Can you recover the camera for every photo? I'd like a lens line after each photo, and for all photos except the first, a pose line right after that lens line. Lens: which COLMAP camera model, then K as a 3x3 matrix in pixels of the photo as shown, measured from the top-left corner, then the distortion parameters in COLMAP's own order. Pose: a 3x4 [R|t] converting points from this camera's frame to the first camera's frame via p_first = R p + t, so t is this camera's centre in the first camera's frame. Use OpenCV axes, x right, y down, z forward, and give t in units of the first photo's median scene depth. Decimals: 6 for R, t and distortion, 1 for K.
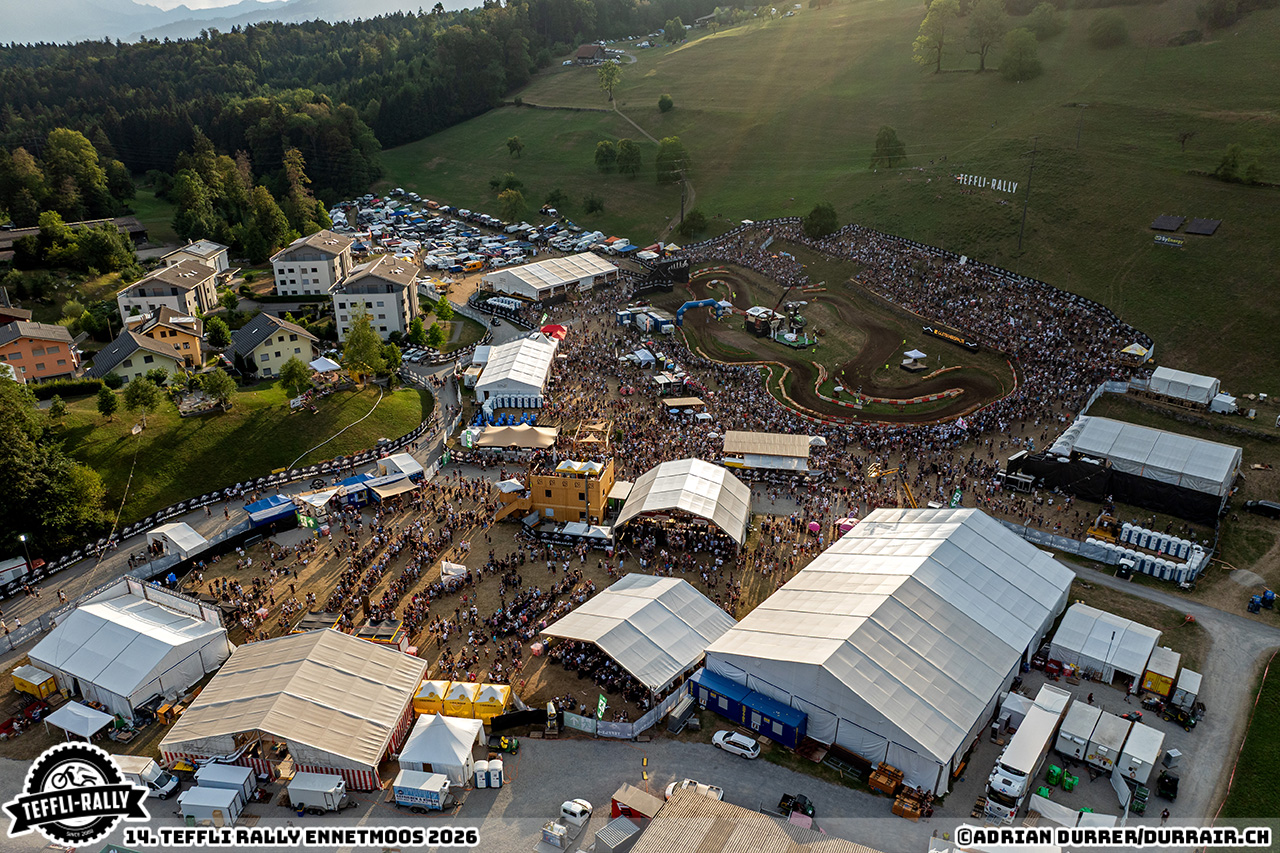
lens RADIAL K [[908.7, 0, 642.0], [0, 908.7, 454.6], [0, 0, 1]] dist [-0.038603, 0.005868]
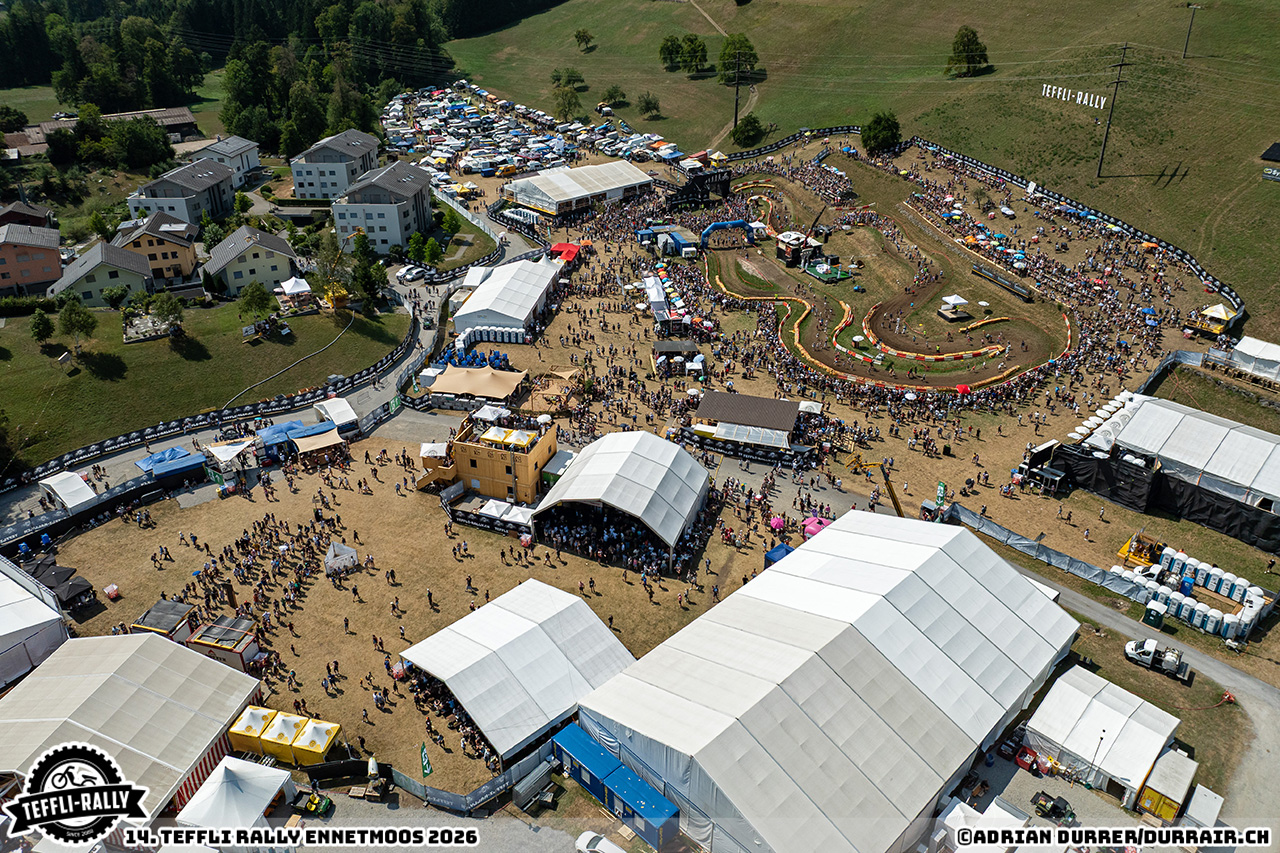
lens RADIAL K [[908.2, 0, 640.4], [0, 908.2, 363.9], [0, 0, 1]] dist [-0.051493, 0.026603]
pose [[0.991993, 0.053577, -0.114361, 0.115367], [-0.050518, 0.998288, 0.029484, -0.066043], [0.115745, -0.023470, 0.993002, 0.117406]]
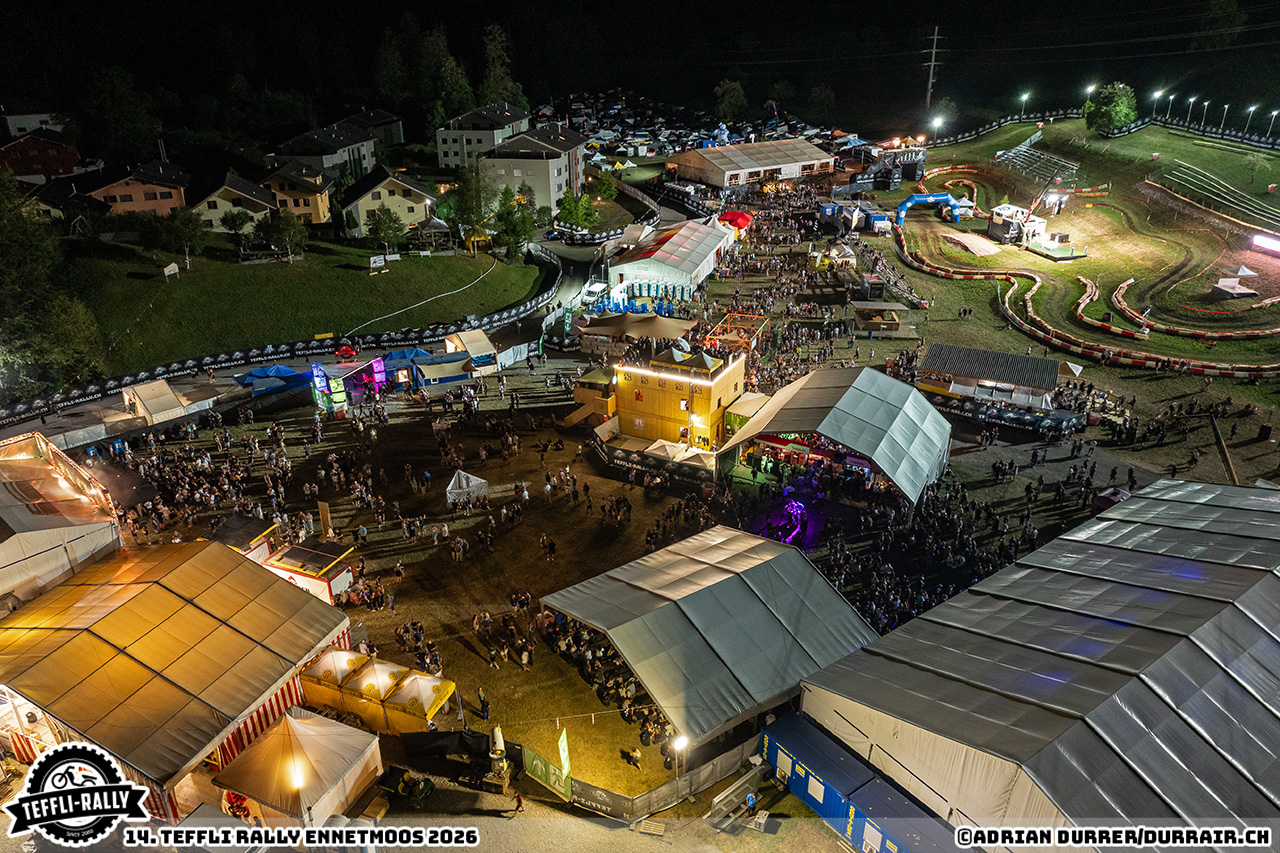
lens RADIAL K [[914.1, 0, 640.0], [0, 914.1, 426.5], [0, 0, 1]] dist [-0.034634, -0.002793]
pose [[0.961919, 0.113921, -0.248464, 0.053868], [-0.108452, 0.993463, 0.035633, 0.031767], [0.250899, -0.007330, 0.967985, 0.256586]]
